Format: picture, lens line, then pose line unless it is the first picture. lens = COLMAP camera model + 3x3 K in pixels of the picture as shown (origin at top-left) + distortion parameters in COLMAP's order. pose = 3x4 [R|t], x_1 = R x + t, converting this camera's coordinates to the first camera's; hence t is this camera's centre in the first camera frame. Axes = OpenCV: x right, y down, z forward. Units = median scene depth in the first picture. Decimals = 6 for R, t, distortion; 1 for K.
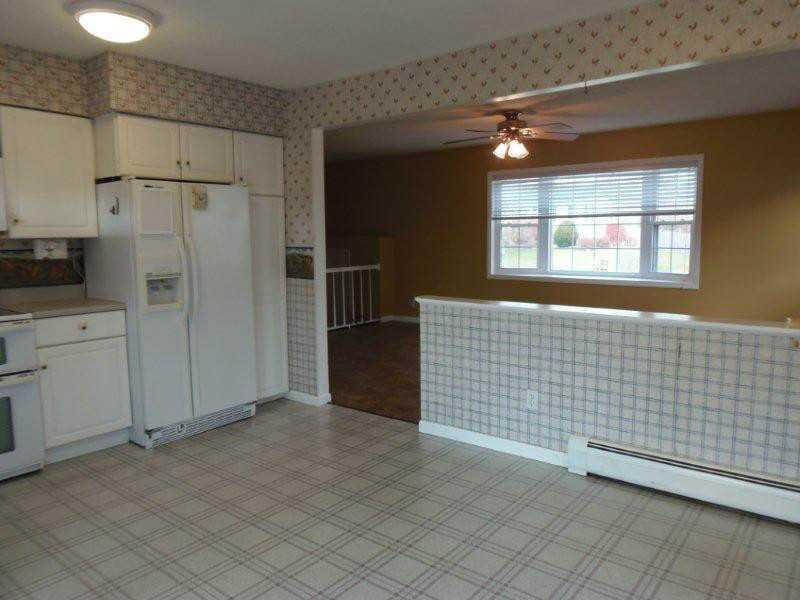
lens RADIAL K [[578.2, 0, 400.3], [0, 578.2, 311.2], [0, 0, 1]] dist [-0.003766, 0.003358]
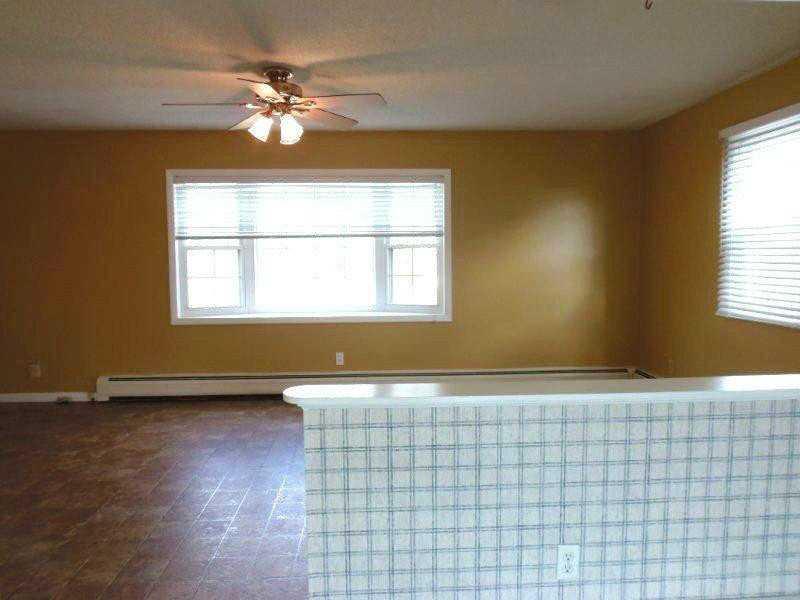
lens RADIAL K [[588.1, 0, 400.0], [0, 588.1, 300.0], [0, 0, 1]] dist [-0.019986, -0.002138]
pose [[0.745216, -0.048362, 0.665067, -0.141236], [0.092850, 0.995176, -0.031673, -0.051195], [-0.660327, 0.085355, 0.746112, 0.400291]]
